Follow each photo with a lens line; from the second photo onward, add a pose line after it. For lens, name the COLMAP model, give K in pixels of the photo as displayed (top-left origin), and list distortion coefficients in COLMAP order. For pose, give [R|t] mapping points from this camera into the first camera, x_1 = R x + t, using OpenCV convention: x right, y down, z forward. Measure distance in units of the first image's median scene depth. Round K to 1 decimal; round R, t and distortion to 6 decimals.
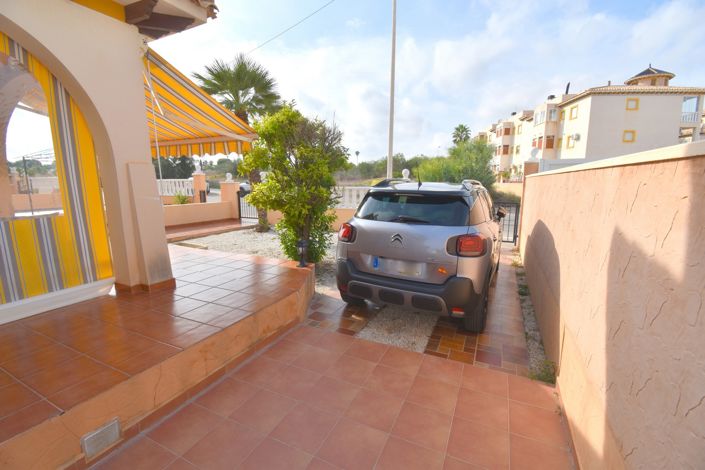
lens RADIAL K [[307.3, 0, 353.1], [0, 307.3, 233.2], [0, 0, 1]] dist [-0.011130, -0.005196]
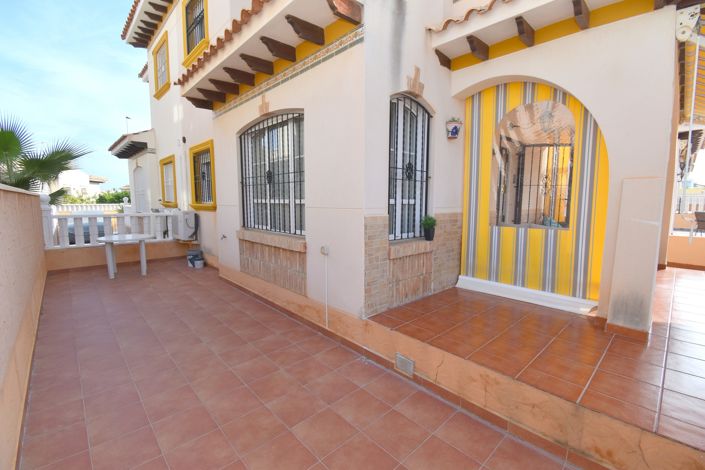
lens RADIAL K [[307.3, 0, 356.4], [0, 307.3, 234.7], [0, 0, 1]] dist [-0.011130, -0.005196]
pose [[-0.362505, 0.110161, -0.925448, 0.426822], [-0.150568, 0.973023, 0.174803, -0.140817], [0.919739, 0.202710, -0.336139, 0.756565]]
